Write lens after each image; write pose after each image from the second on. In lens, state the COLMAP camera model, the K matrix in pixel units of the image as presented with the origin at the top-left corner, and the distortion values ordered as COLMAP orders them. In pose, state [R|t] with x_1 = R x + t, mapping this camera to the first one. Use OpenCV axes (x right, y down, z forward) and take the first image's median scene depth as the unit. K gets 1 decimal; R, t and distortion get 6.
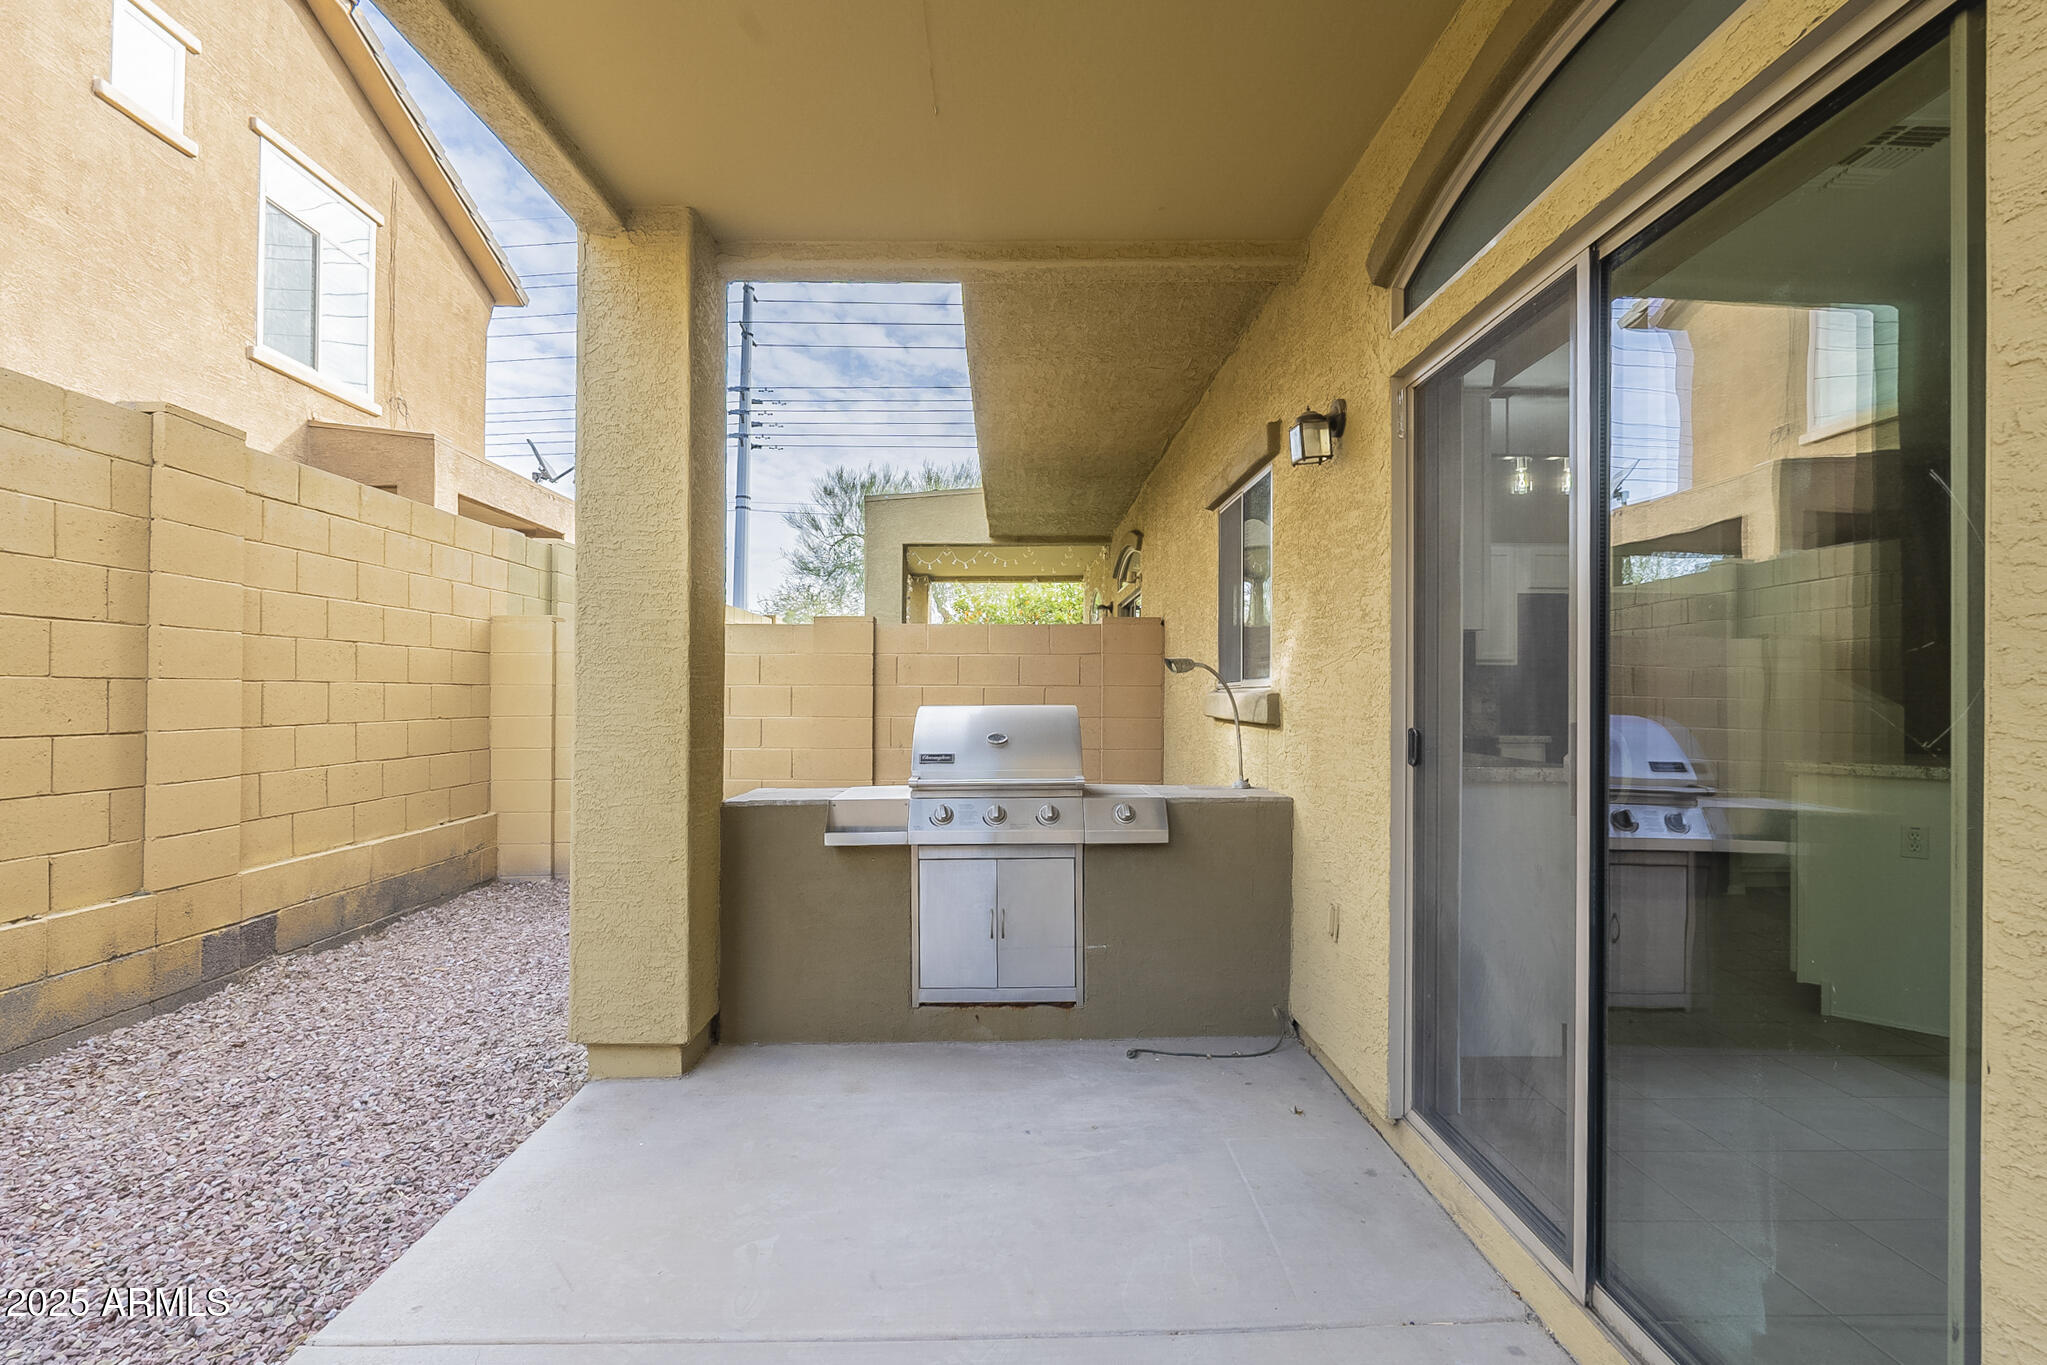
lens RADIAL K [[902.6, 0, 1028.7], [0, 902.6, 685.9], [0, 0, 1]] dist [-0.004299, 0.000300]
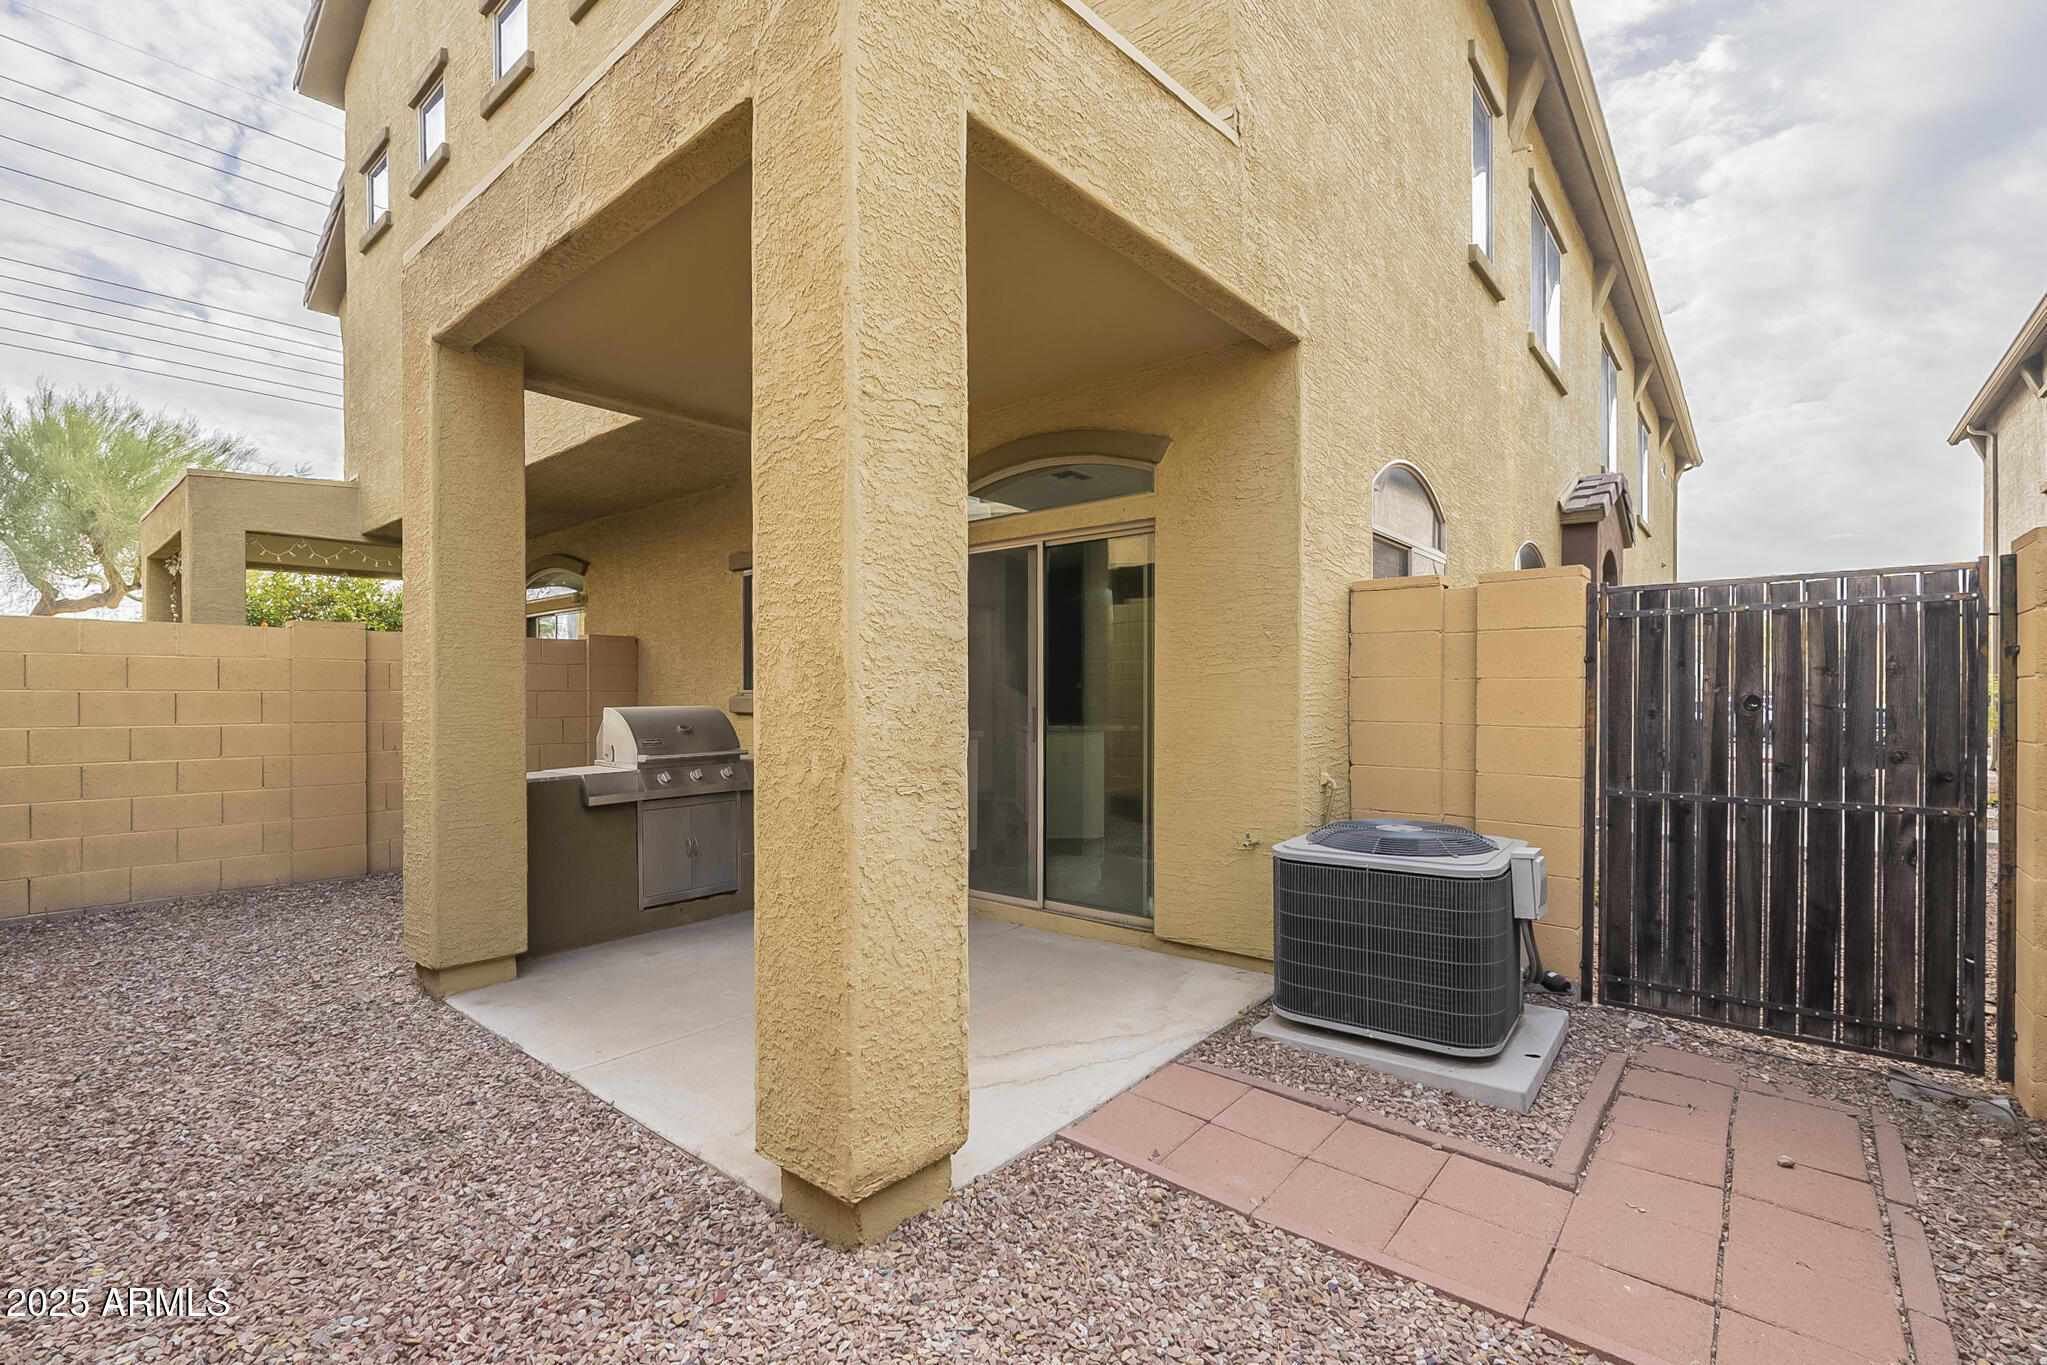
lens RADIAL K [[902.6, 0, 1019.0], [0, 902.6, 693.5], [0, 0, 1]] dist [-0.004299, 0.000300]
pose [[0.658219, -0.004159, 0.752815, -0.875472], [-0.001382, 0.999976, 0.006732, -0.010843], [-0.752825, -0.005472, 0.658198, -0.458597]]
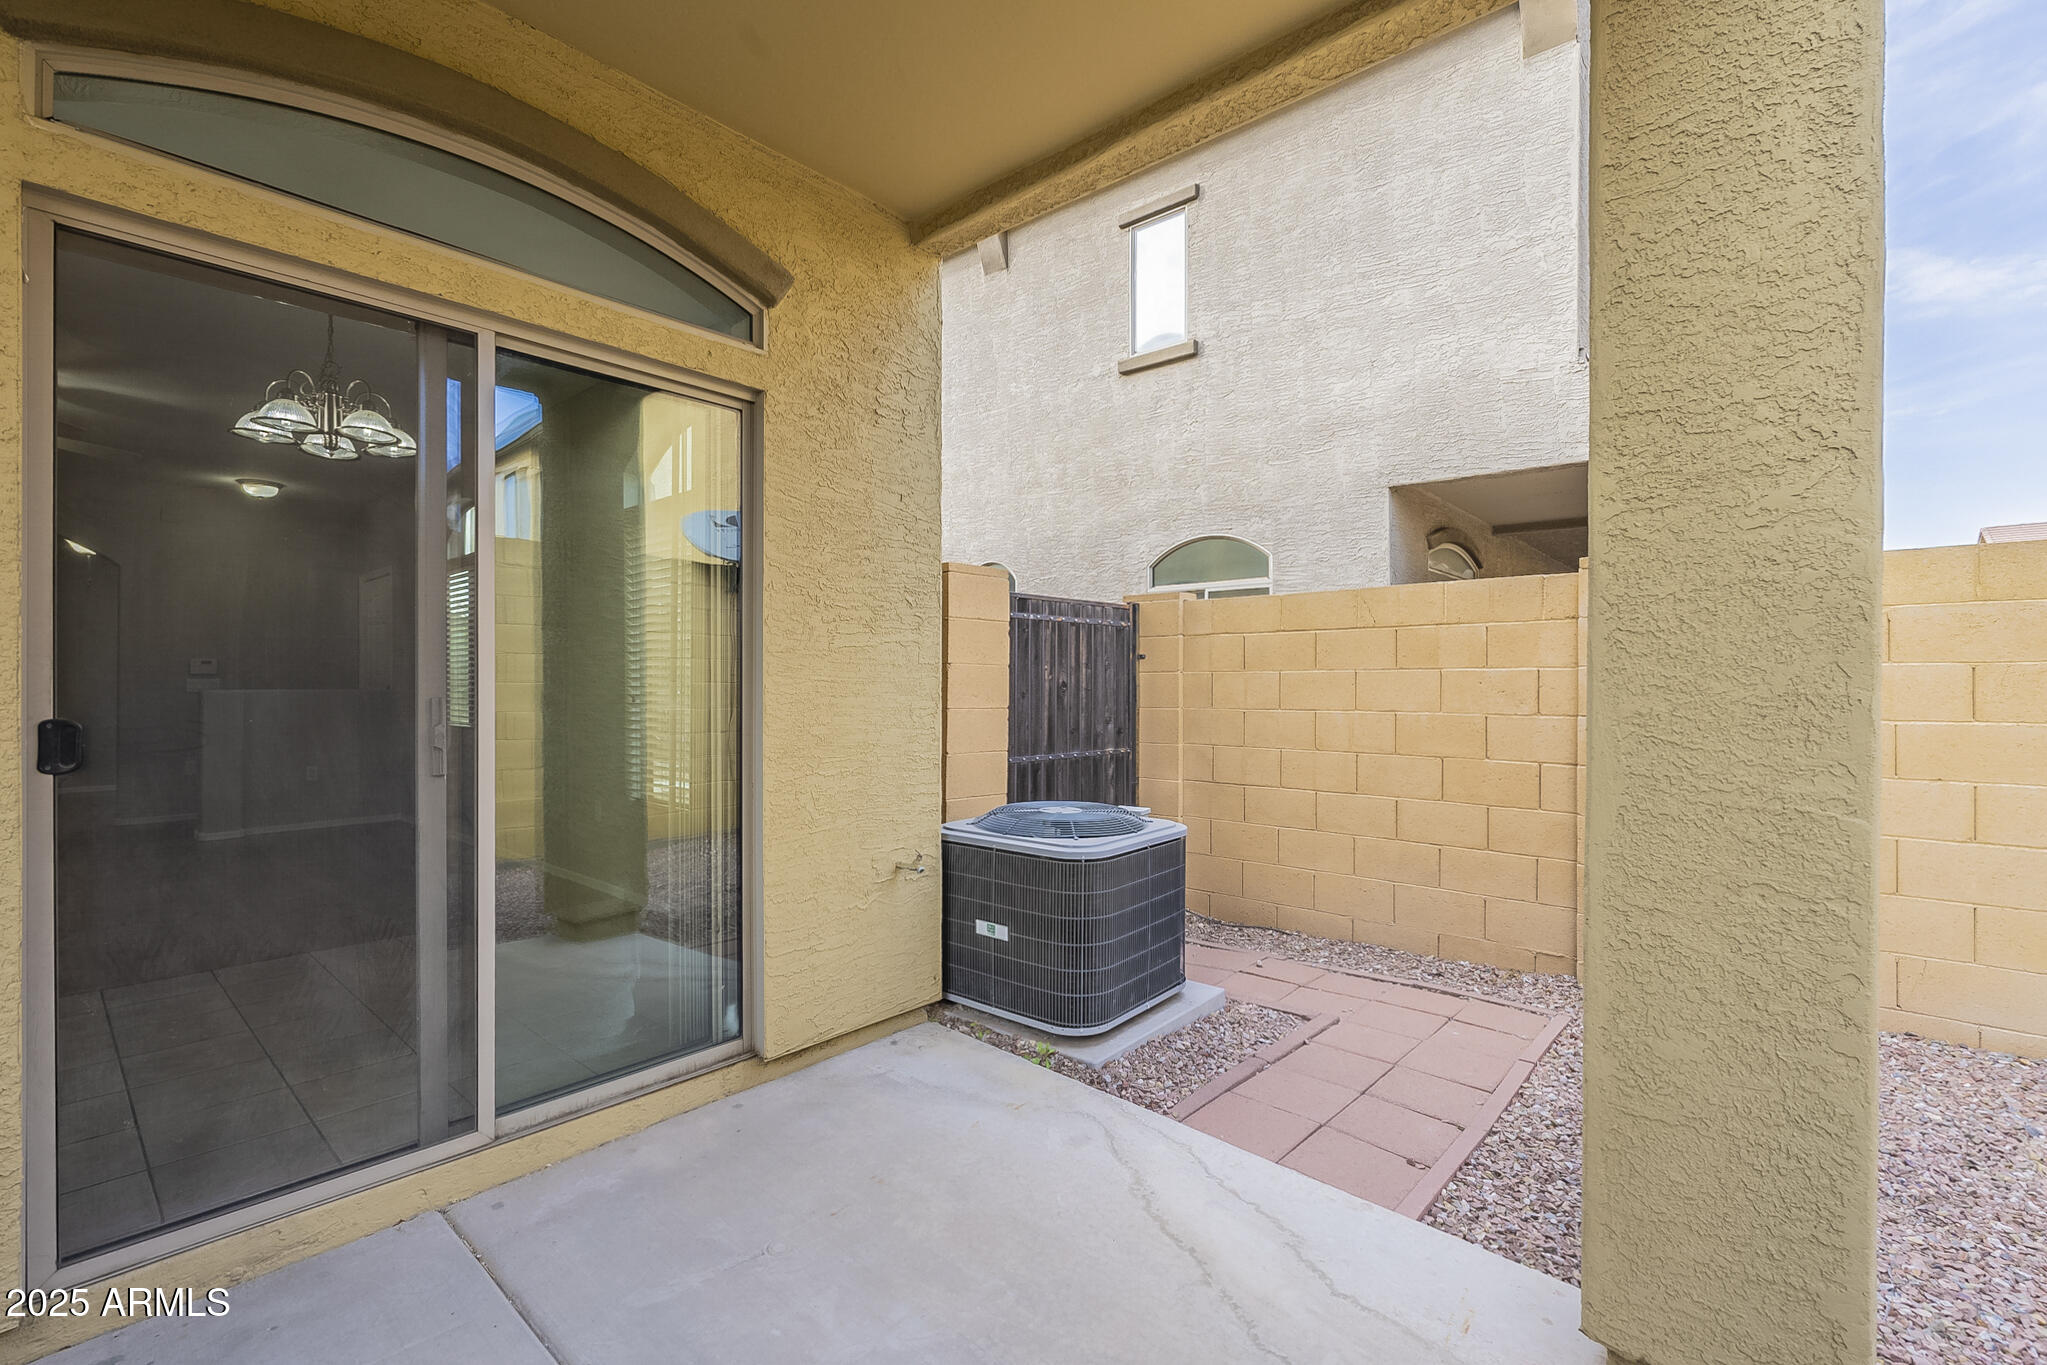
lens RADIAL K [[902.6, 0, 1021.6], [0, 902.6, 683.2], [0, 0, 1]] dist [-0.004299, 0.000300]
pose [[-0.733741, -0.002781, 0.679423, -0.449338], [-0.012214, 0.999884, -0.009097, 0.014891], [-0.679319, -0.014973, -0.733690, 0.807044]]
